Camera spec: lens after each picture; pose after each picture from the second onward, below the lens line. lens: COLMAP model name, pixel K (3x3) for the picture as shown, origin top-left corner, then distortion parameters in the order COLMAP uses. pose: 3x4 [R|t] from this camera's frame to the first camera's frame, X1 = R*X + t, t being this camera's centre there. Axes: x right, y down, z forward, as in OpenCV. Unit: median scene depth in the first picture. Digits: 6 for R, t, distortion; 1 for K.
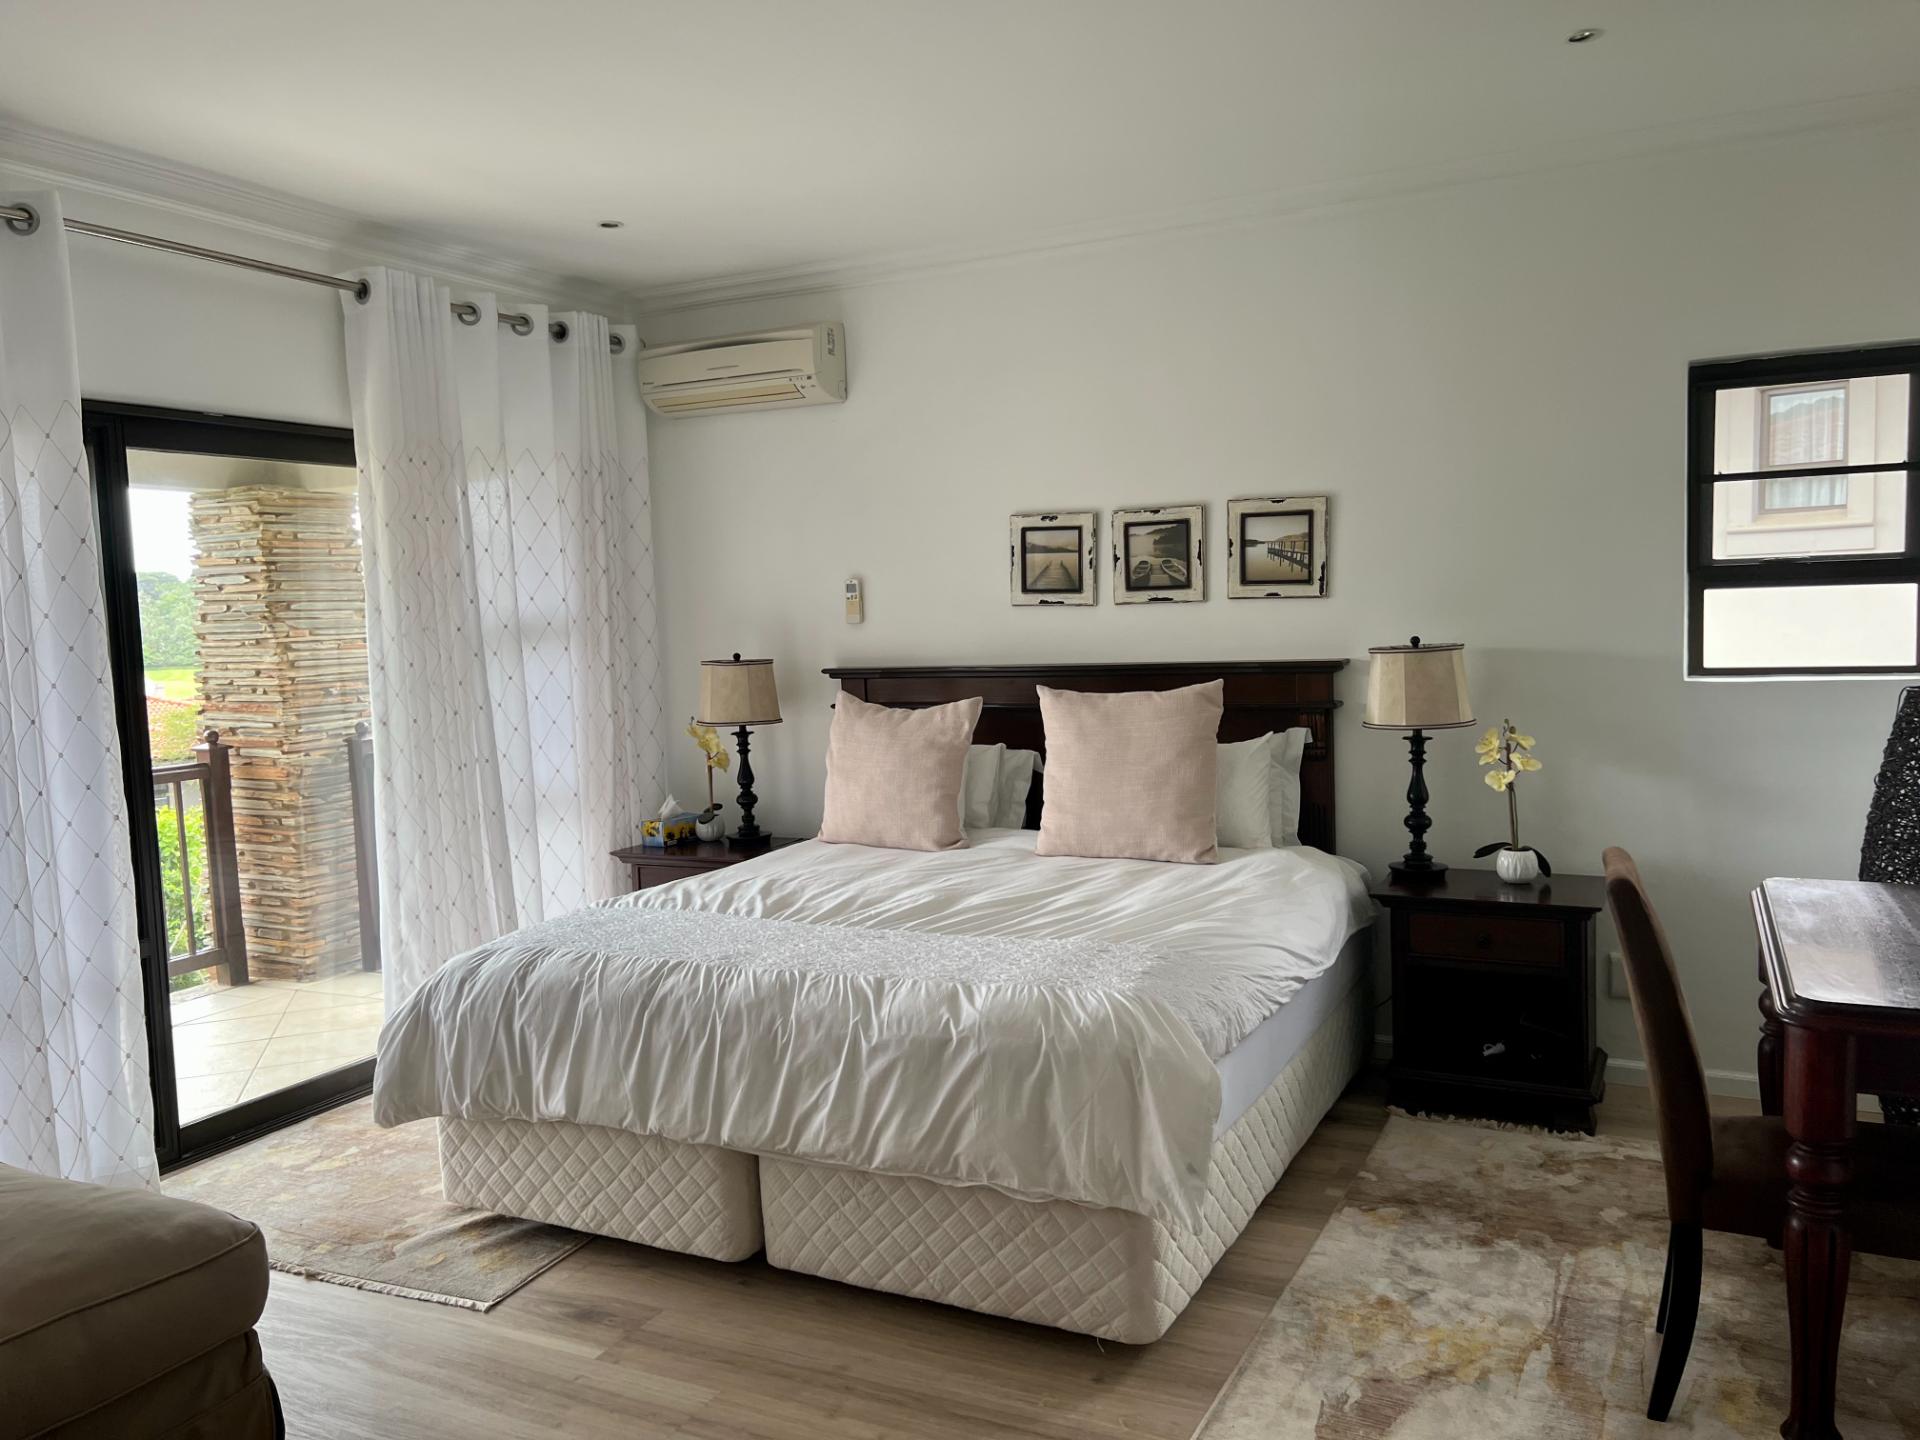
lens RADIAL K [[1417.2, 0, 965.1], [0, 1417.2, 721.1], [0, 0, 1]] dist [0.041873, -0.052640]
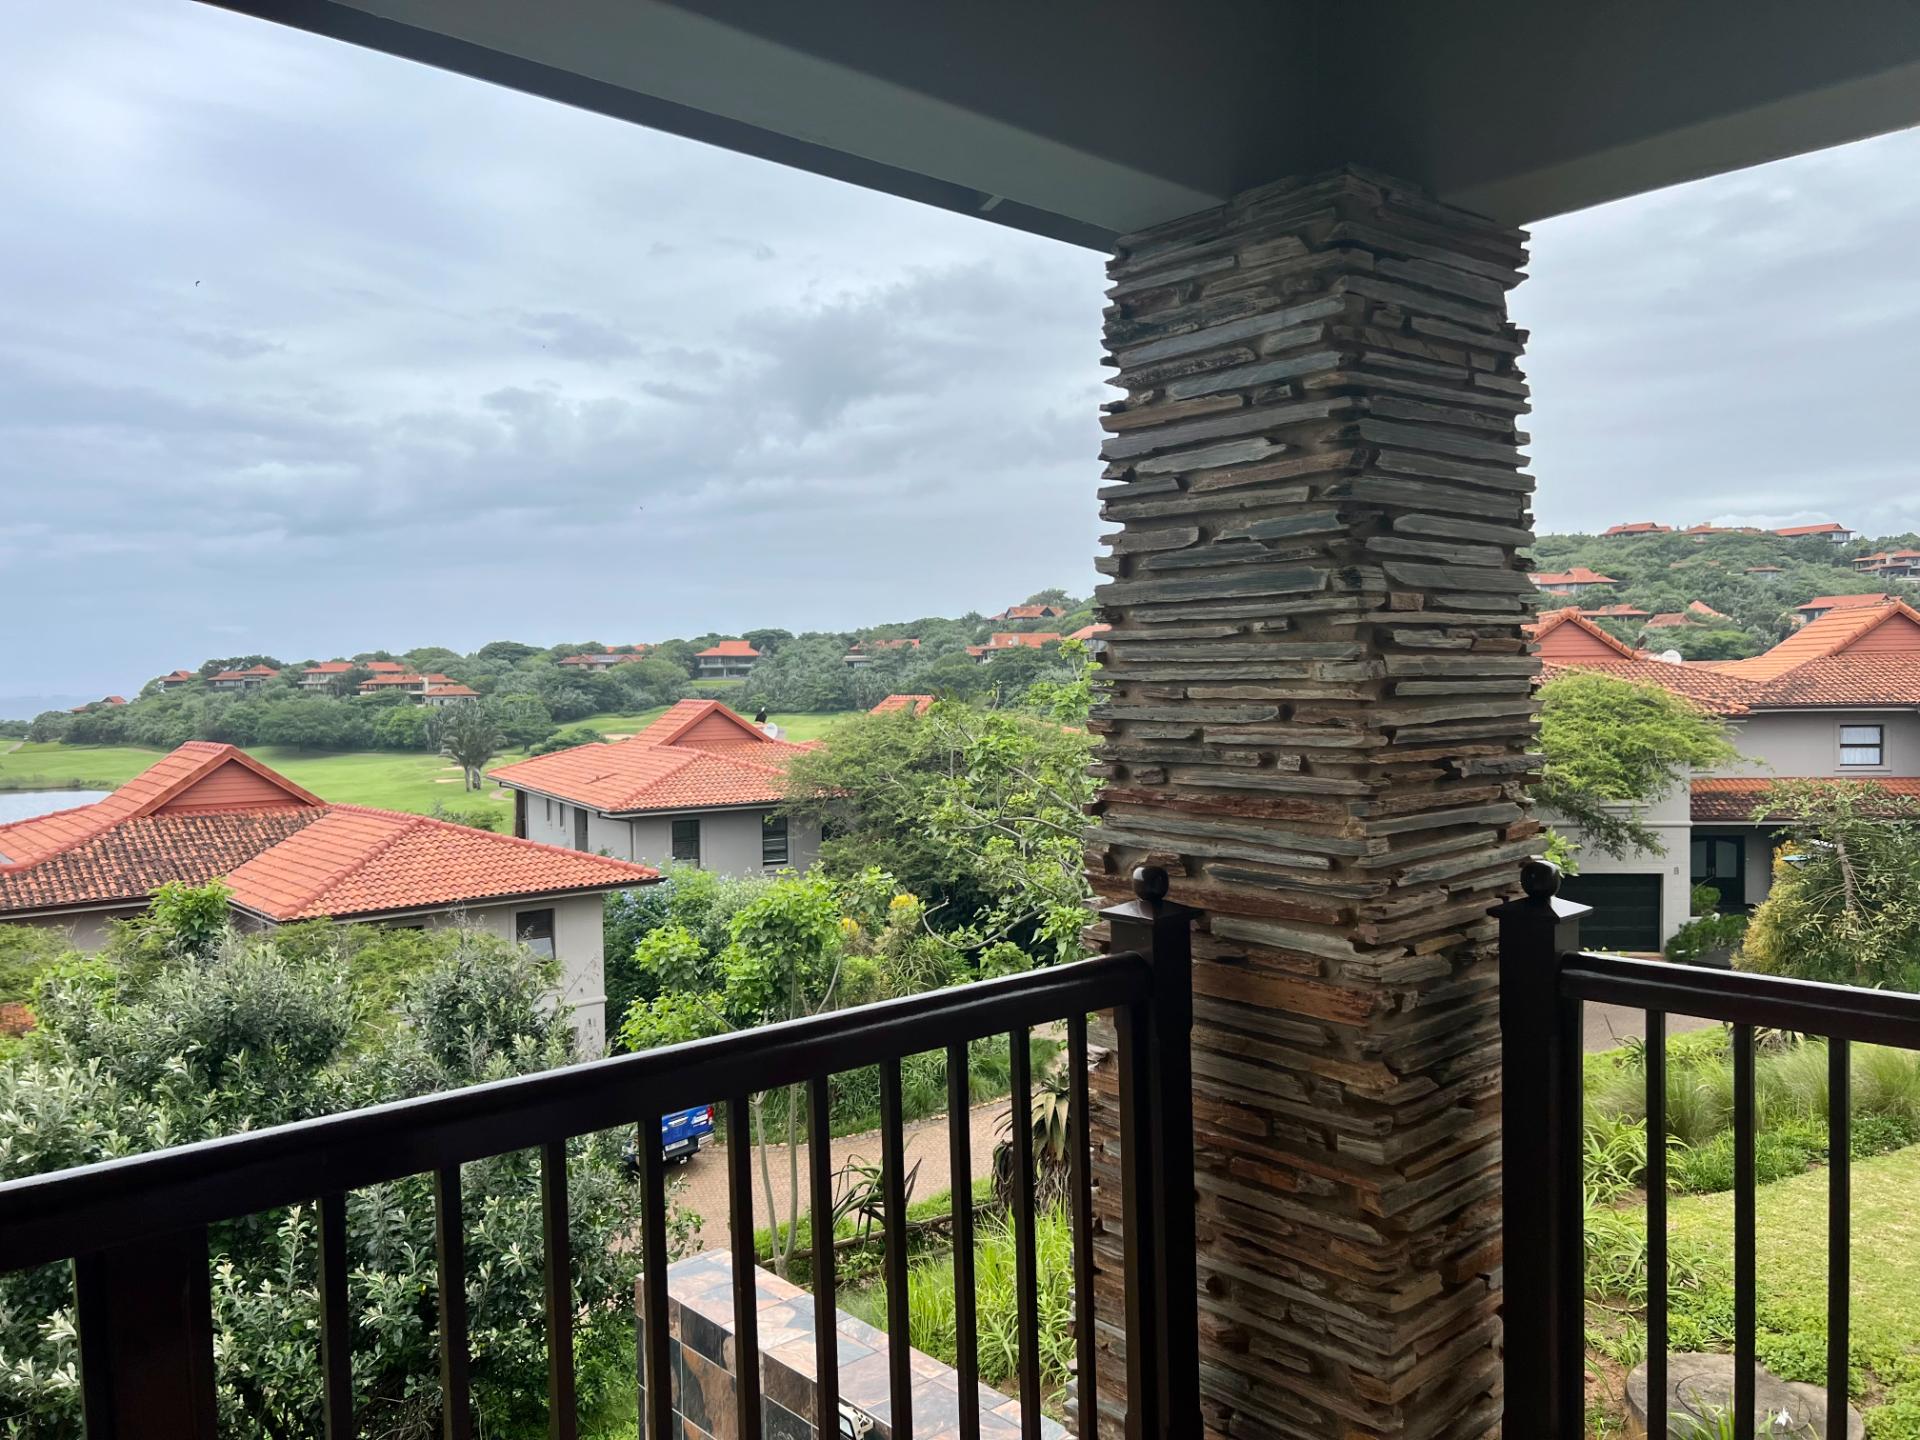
lens RADIAL K [[1490.1, 0, 960.0], [0, 1490.1, 720.0], [0, 0, 1]] dist [0.004547, -0.002868]
pose [[0.922458, 0.030577, -0.384884, -0.425813], [-0.047312, 0.998298, -0.034086, -0.015124], [0.383187, 0.049653, 0.922335, 0.625333]]
